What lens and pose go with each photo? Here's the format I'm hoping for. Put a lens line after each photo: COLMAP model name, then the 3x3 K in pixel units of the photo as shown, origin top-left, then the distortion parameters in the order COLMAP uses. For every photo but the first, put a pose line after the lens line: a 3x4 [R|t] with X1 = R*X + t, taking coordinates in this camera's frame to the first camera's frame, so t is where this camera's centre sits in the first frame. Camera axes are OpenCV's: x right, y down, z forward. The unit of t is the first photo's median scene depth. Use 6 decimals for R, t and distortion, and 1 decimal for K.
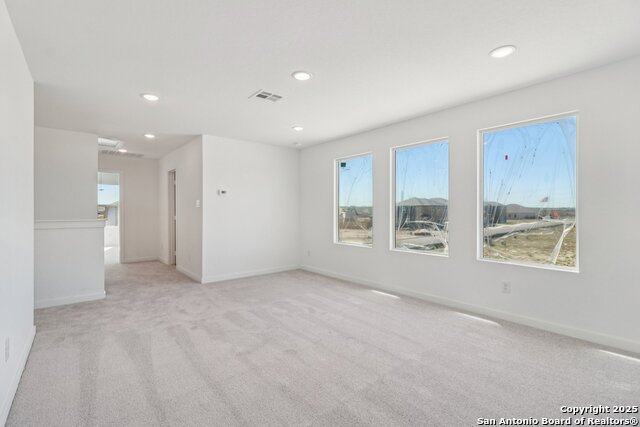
lens RADIAL K [[294.3, 0, 321.5], [0, 294.3, 211.9], [0, 0, 1]] dist [-0.002431, -0.000339]
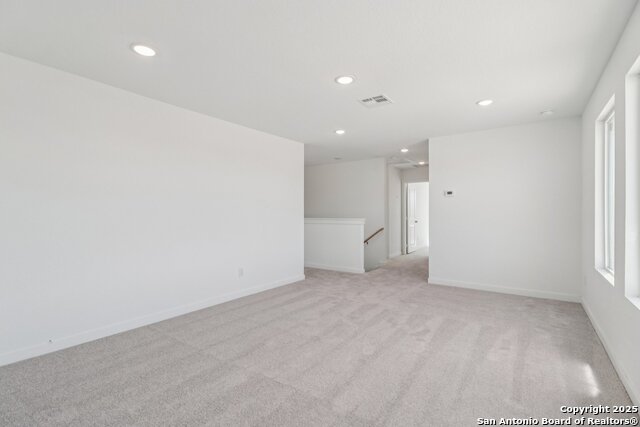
lens RADIAL K [[294.3, 0, 323.1], [0, 294.3, 214.8], [0, 0, 1]] dist [-0.002431, -0.000339]
pose [[0.260796, 0.002340, -0.965391, 0.729014], [0.000230, 0.999997, 0.002486, 0.002282], [0.965394, -0.000870, 0.260795, 0.547655]]
